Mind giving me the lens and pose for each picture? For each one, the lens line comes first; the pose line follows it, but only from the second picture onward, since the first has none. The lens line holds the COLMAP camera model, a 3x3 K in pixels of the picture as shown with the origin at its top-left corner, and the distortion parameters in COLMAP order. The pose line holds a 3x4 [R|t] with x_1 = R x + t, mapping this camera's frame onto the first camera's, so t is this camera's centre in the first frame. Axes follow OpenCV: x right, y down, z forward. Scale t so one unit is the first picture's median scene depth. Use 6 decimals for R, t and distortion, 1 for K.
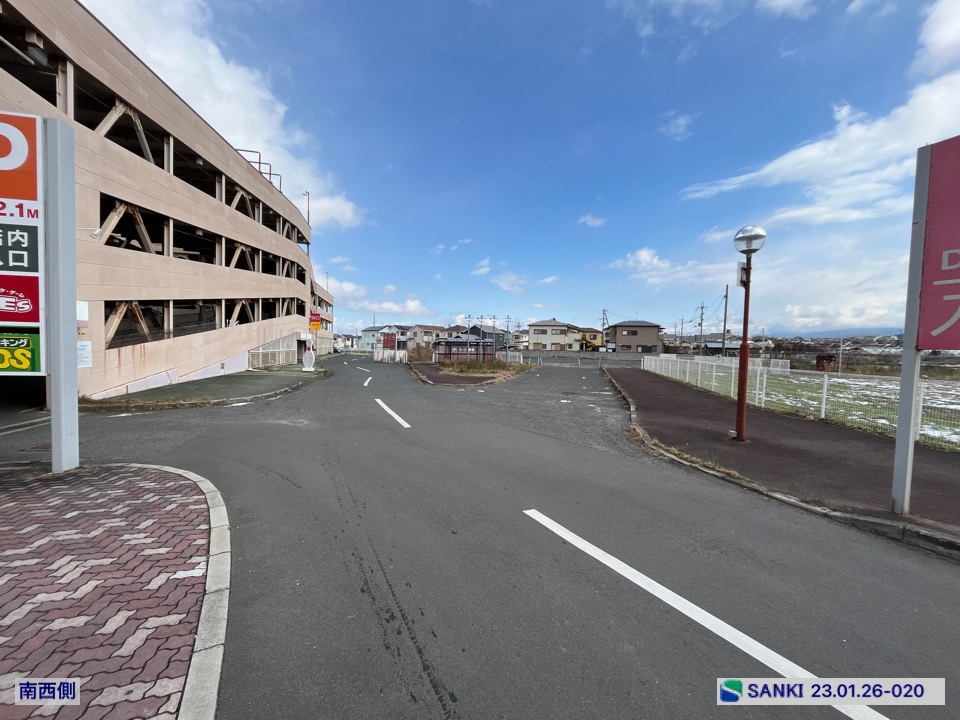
lens RADIAL K [[386.7, 0, 478.9], [0, 386.7, 363.4], [0, 0, 1]] dist [-0.002451, -0.000501]
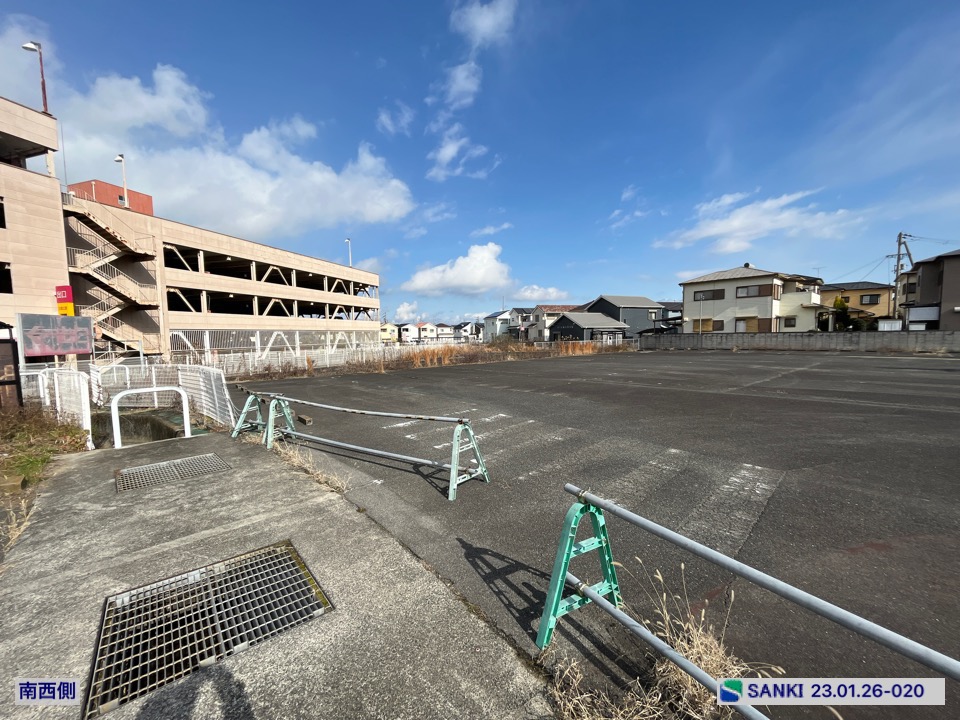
lens RADIAL K [[389.8, 0, 480.0], [0, 389.8, 360.0], [0, 0, 1]] dist [0.003201, -0.000242]
pose [[0.862986, -0.010635, -0.505116, 0.172373], [0.021682, 0.999637, 0.015998, -0.017275], [0.504762, -0.024758, 0.862903, 0.479749]]
